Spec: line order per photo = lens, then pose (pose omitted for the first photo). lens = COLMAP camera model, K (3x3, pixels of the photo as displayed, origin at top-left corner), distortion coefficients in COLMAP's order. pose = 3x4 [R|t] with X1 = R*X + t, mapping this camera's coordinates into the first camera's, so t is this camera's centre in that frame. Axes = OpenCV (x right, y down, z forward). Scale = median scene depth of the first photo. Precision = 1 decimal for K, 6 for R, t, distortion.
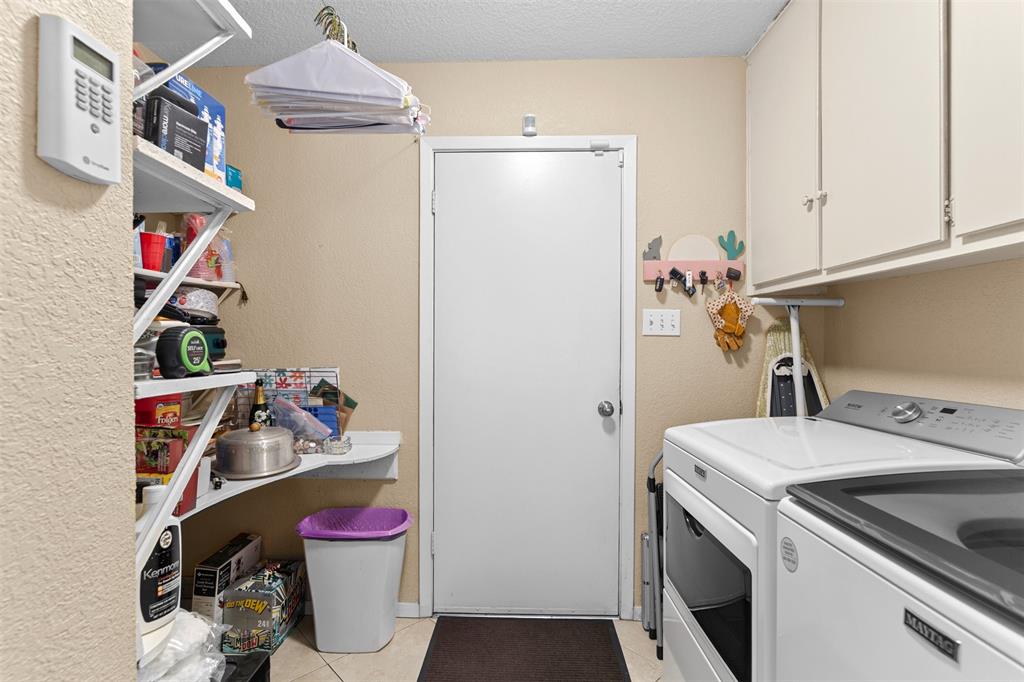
lens RADIAL K [[472.4, 0, 506.6], [0, 472.4, 345.7], [0, 0, 1]] dist [0.004077, 0.000102]
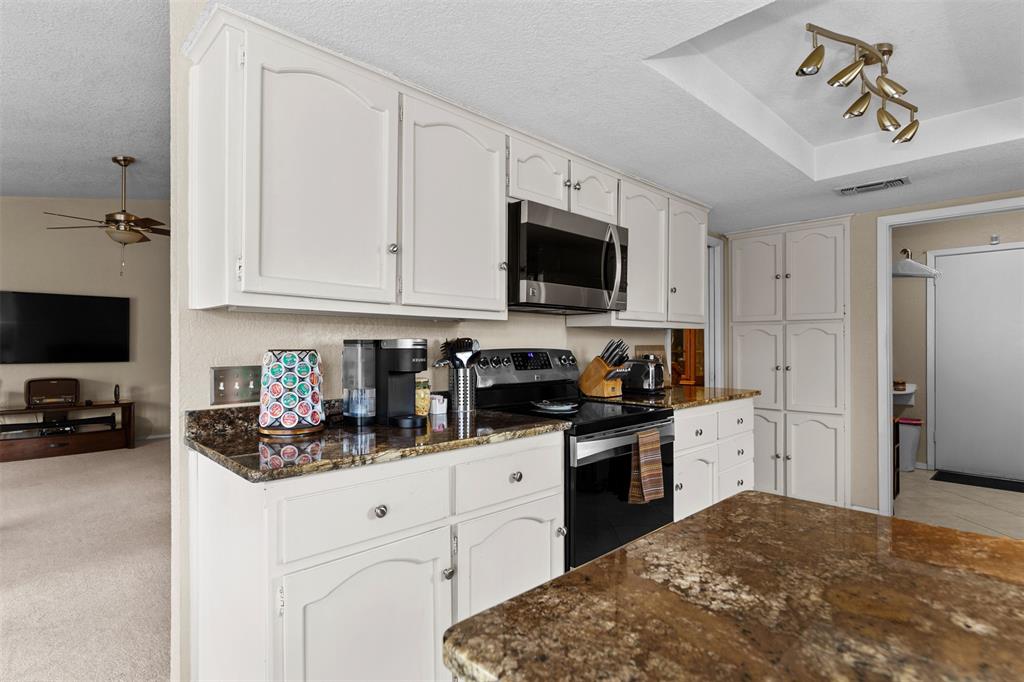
lens RADIAL K [[532.7, 0, 517.1], [0, 532.7, 341.4], [0, 0, 1]] dist [-0.002293, 0.000507]
pose [[0.727259, 0.000838, -0.686363, 0.128726], [-0.001317, 0.999999, -0.000175, -0.011521], [0.686362, 0.001031, 0.727259, -2.175662]]
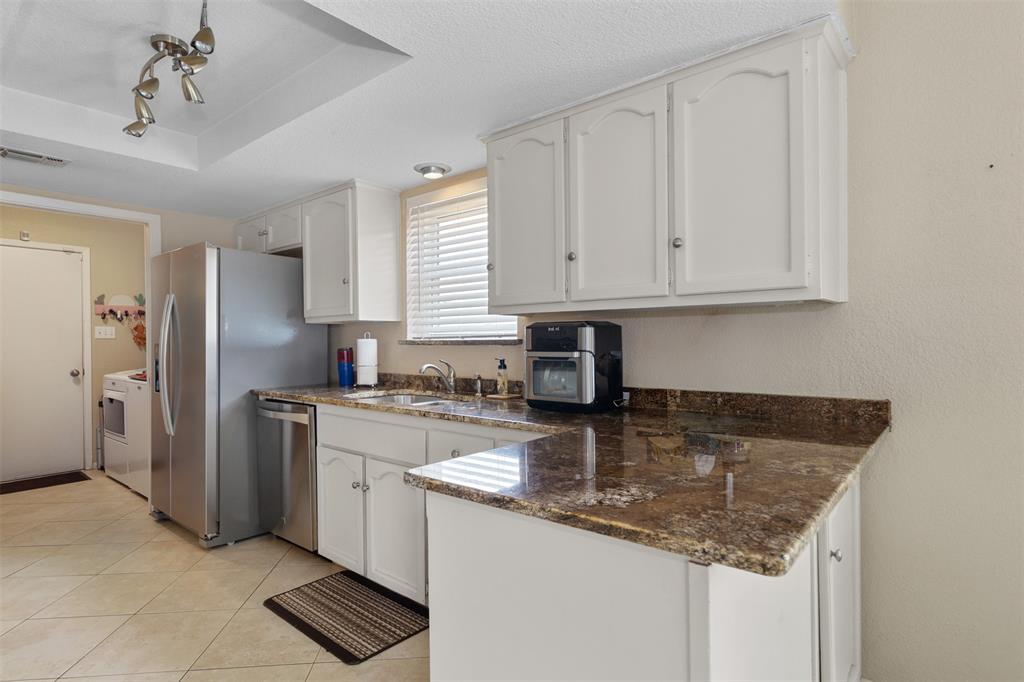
lens RADIAL K [[532.7, 0, 510.8], [0, 532.7, 345.9], [0, 0, 1]] dist [-0.002293, 0.000507]
pose [[0.622577, -0.016021, 0.782395, -0.453080], [0.006825, 0.999864, 0.015043, -0.010420], [-0.782529, -0.004026, 0.622601, -2.088336]]
